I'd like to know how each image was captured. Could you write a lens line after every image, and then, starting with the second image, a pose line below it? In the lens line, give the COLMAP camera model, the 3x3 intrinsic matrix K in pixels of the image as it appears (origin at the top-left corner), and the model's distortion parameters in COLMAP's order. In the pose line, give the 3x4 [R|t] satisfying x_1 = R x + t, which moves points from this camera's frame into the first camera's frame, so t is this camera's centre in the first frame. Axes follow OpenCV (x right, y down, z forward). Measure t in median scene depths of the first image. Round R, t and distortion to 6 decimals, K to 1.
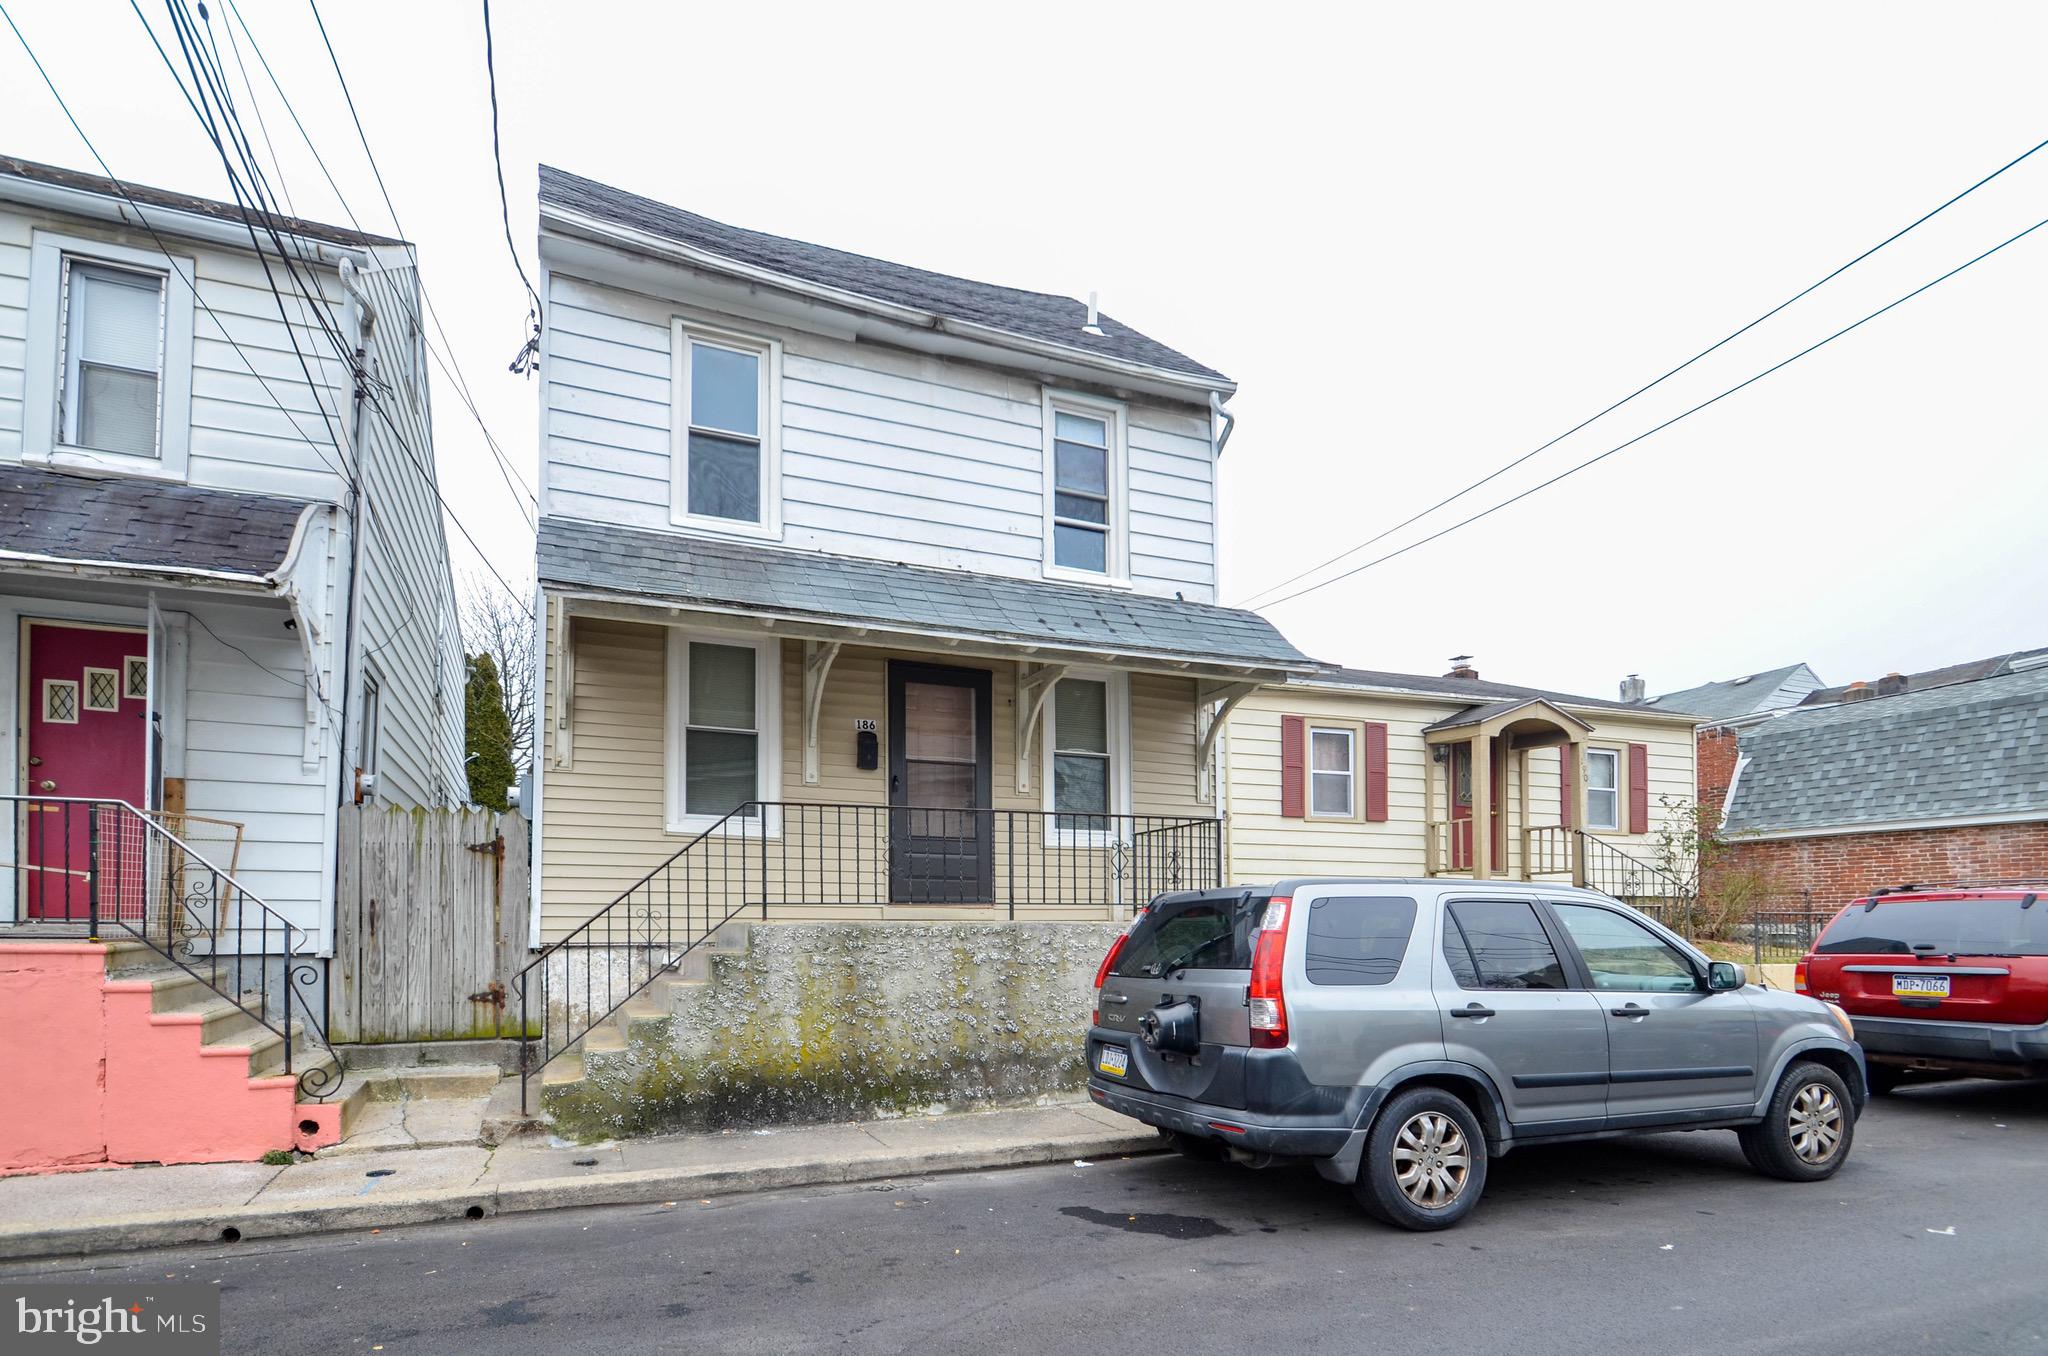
lens RADIAL K [[919.3, 0, 953.3], [0, 919.3, 678.4], [0, 0, 1]] dist [0.017303, -0.005968]
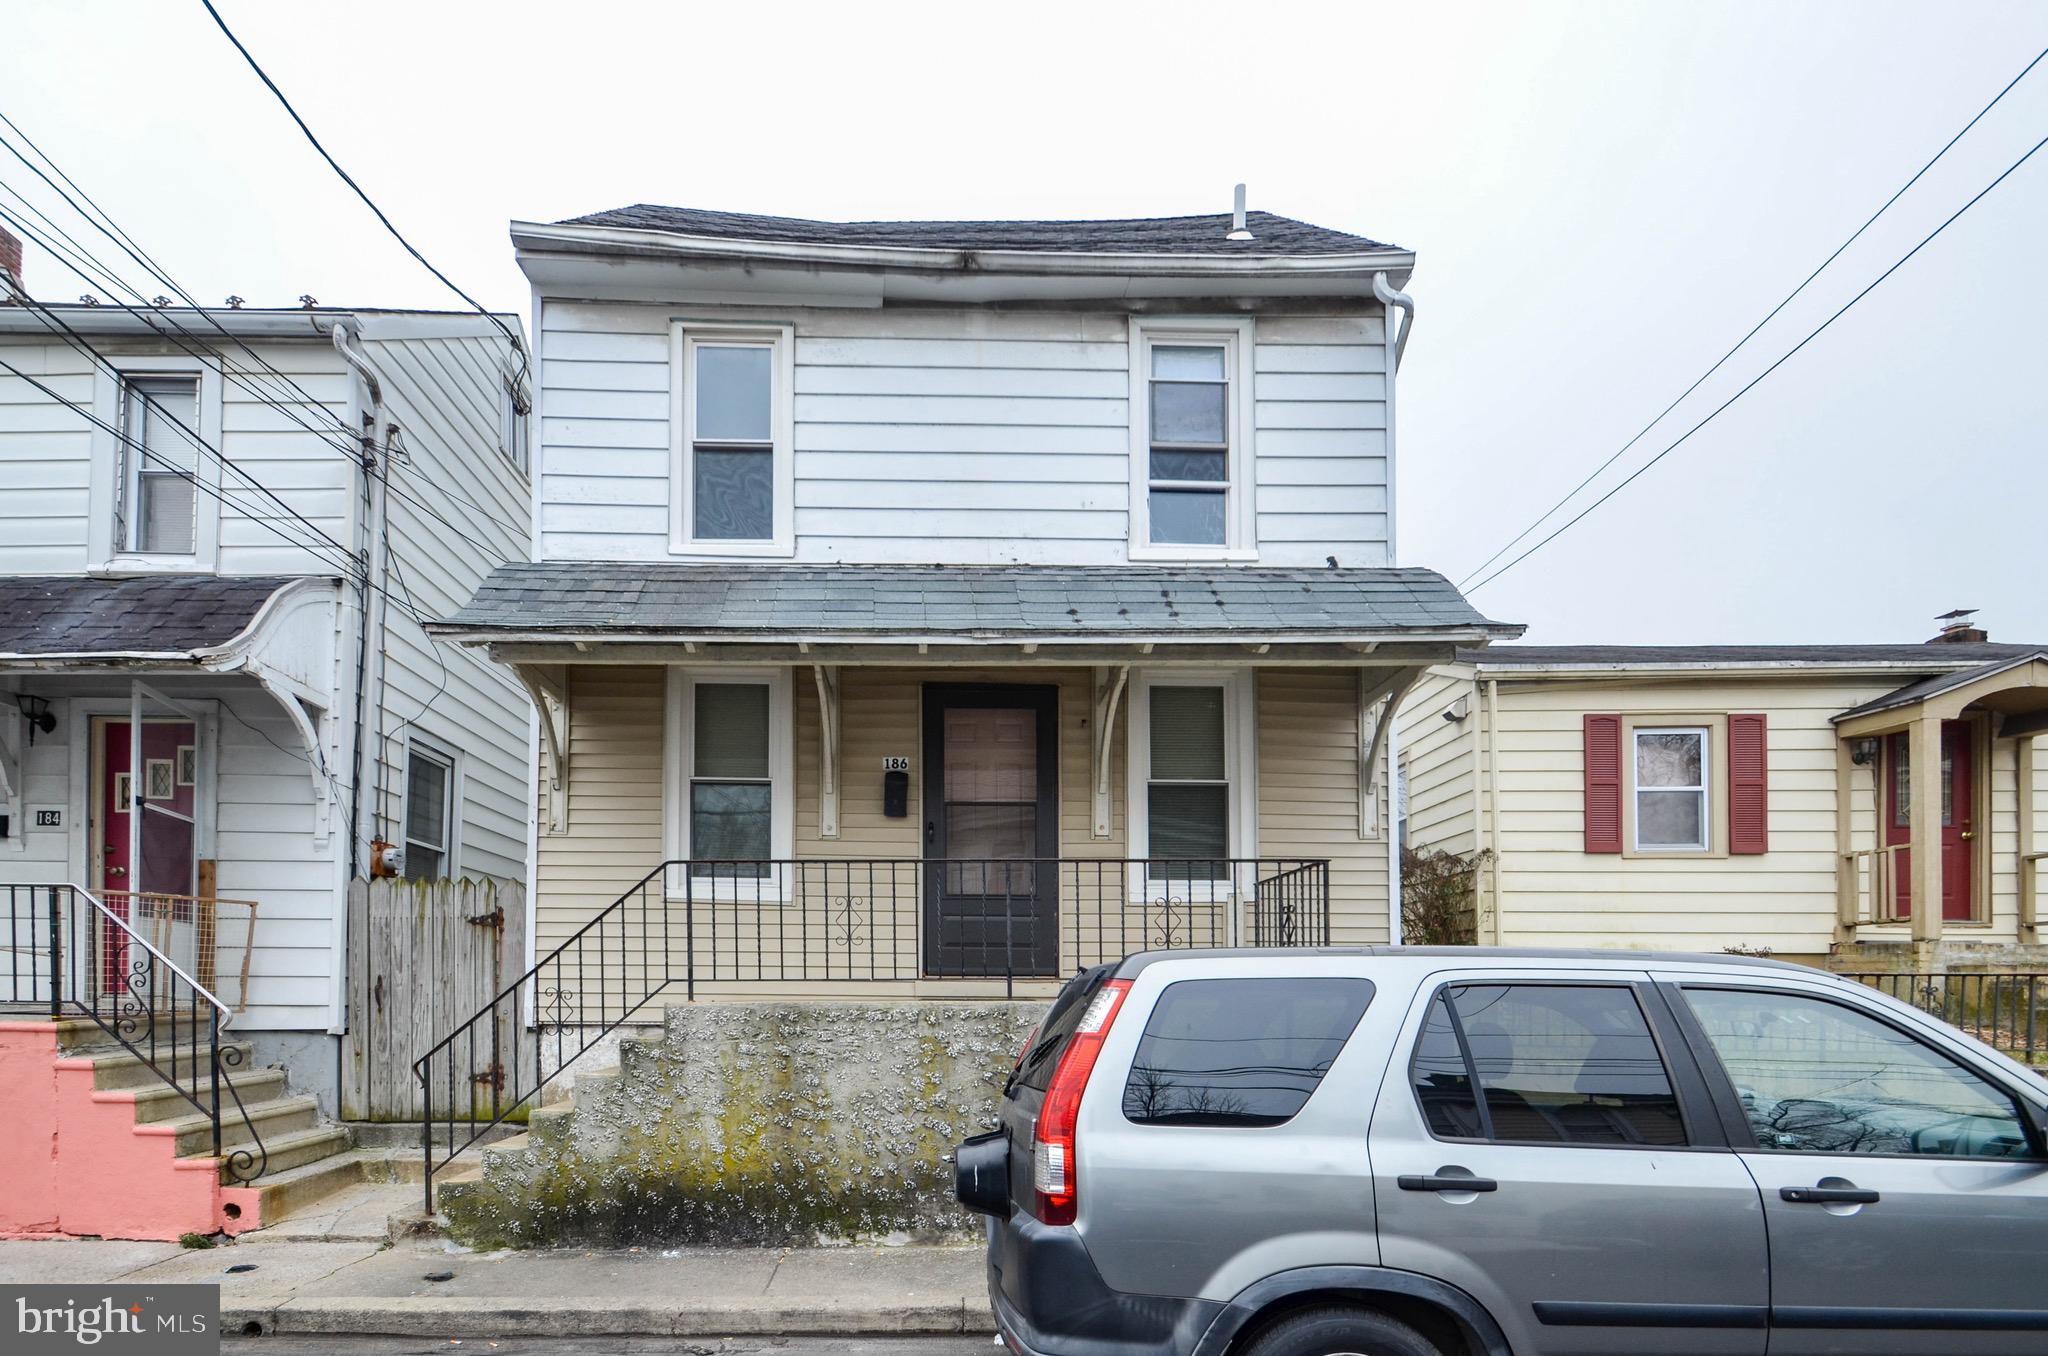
lens RADIAL K [[986.5, 0, 954.5], [0, 986.5, 764.0], [0, 0, 1]] dist [0.028741, -0.018409]
pose [[0.945252, -0.070221, -0.318696, 0.237789], [0.082112, 0.996334, 0.024013, 0.033443], [0.315841, -0.048868, 0.947553, 0.168398]]
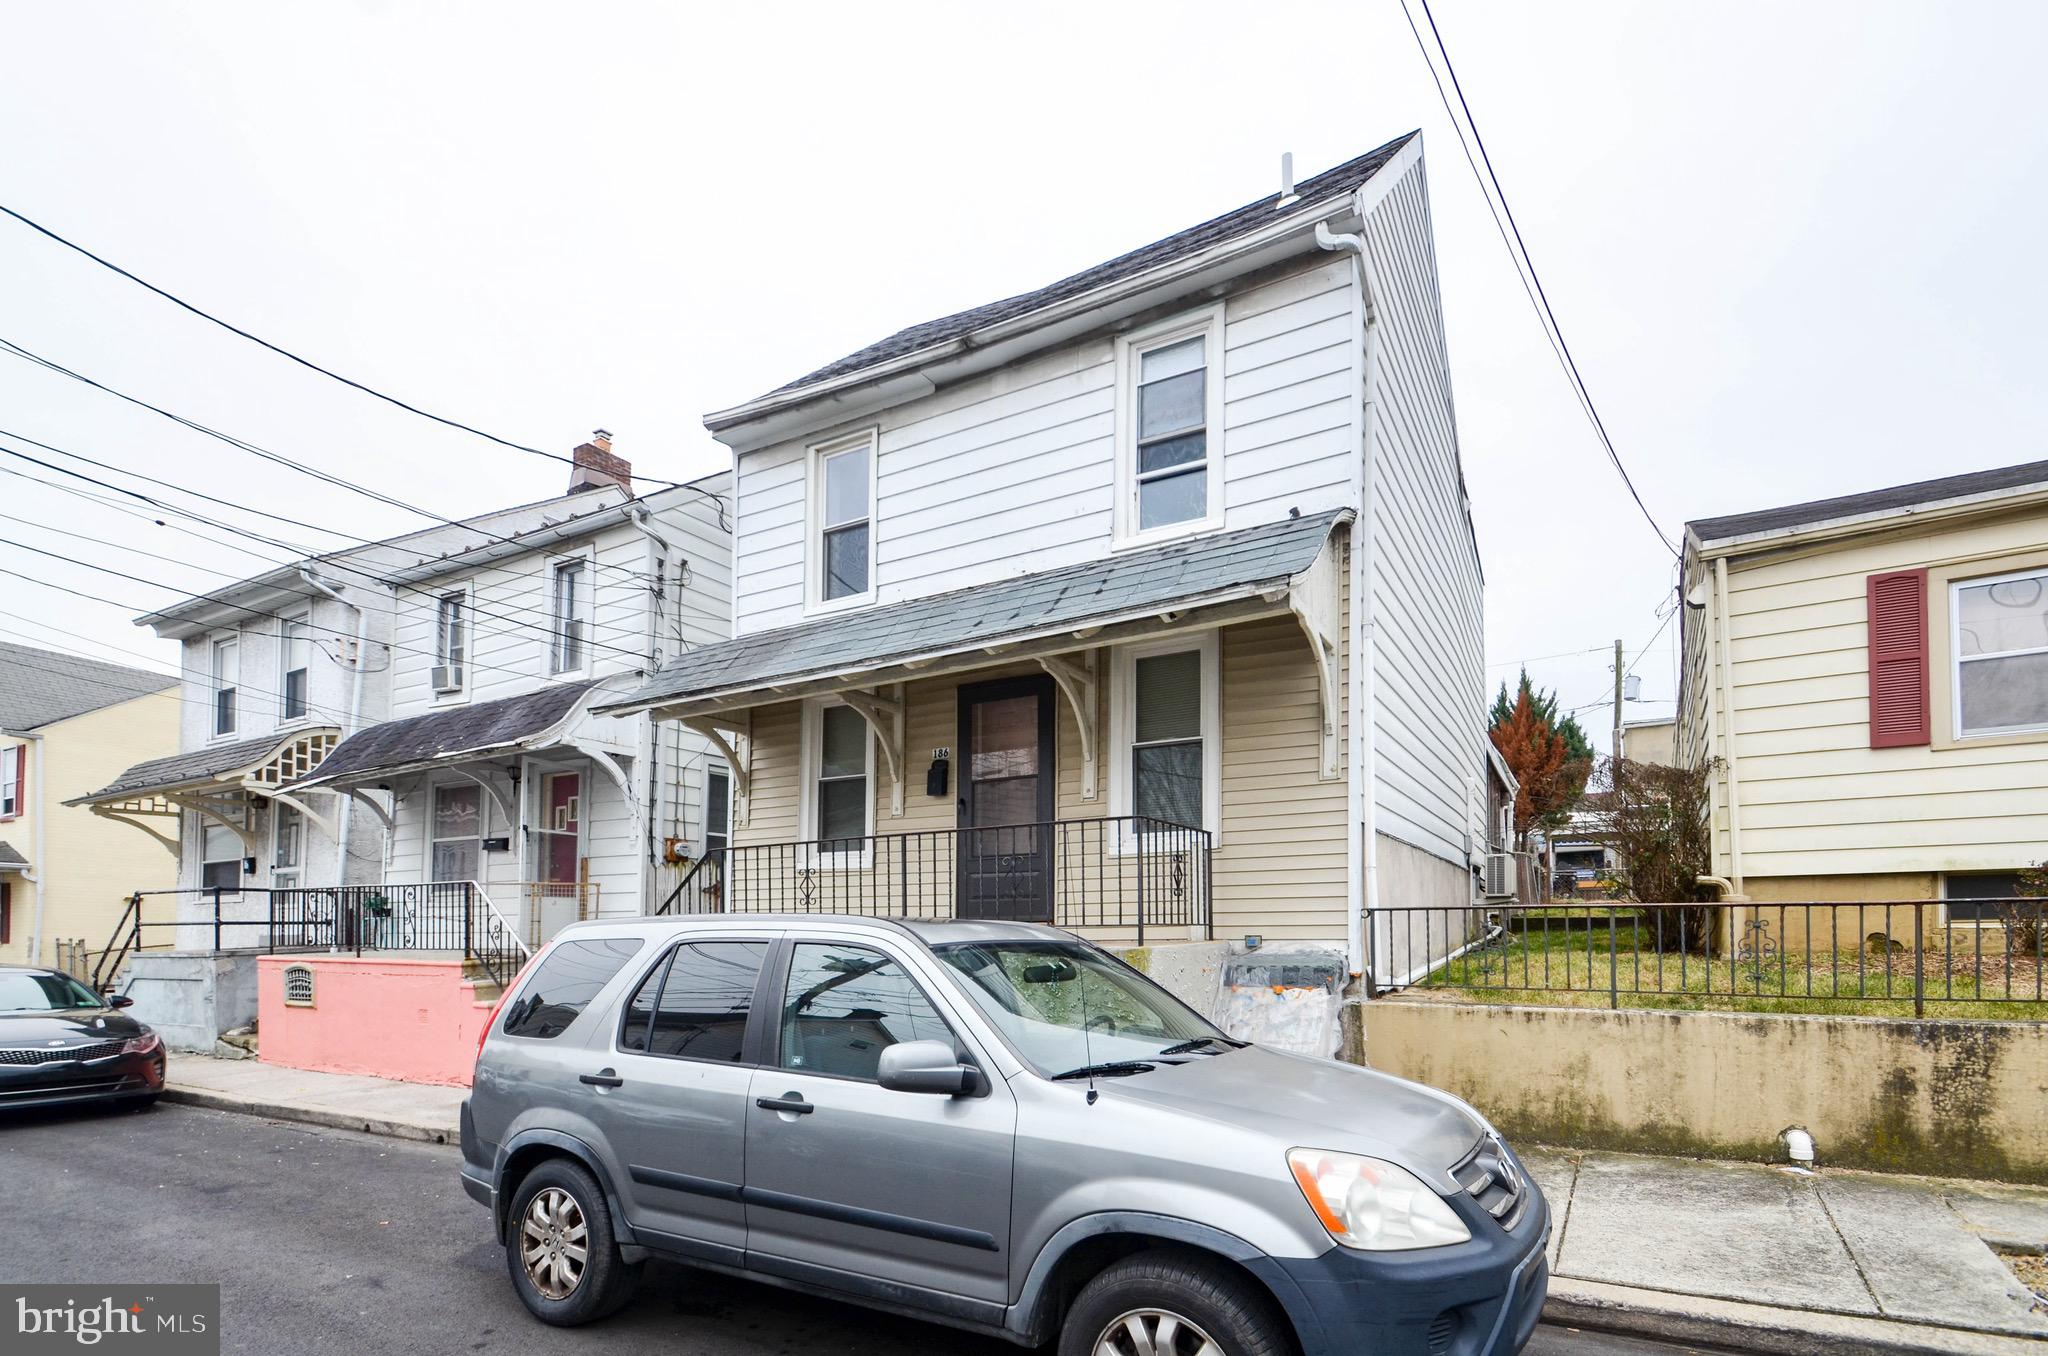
lens RADIAL K [[906.2, 0, 1015.1], [0, 906.2, 676.0], [0, 0, 1]] dist [0.024494, -0.014749]
pose [[0.663439, -0.207697, -0.718826, 0.716637], [0.206707, 0.974190, -0.090702, 0.075366], [0.719112, -0.088411, 0.689247, 0.352870]]
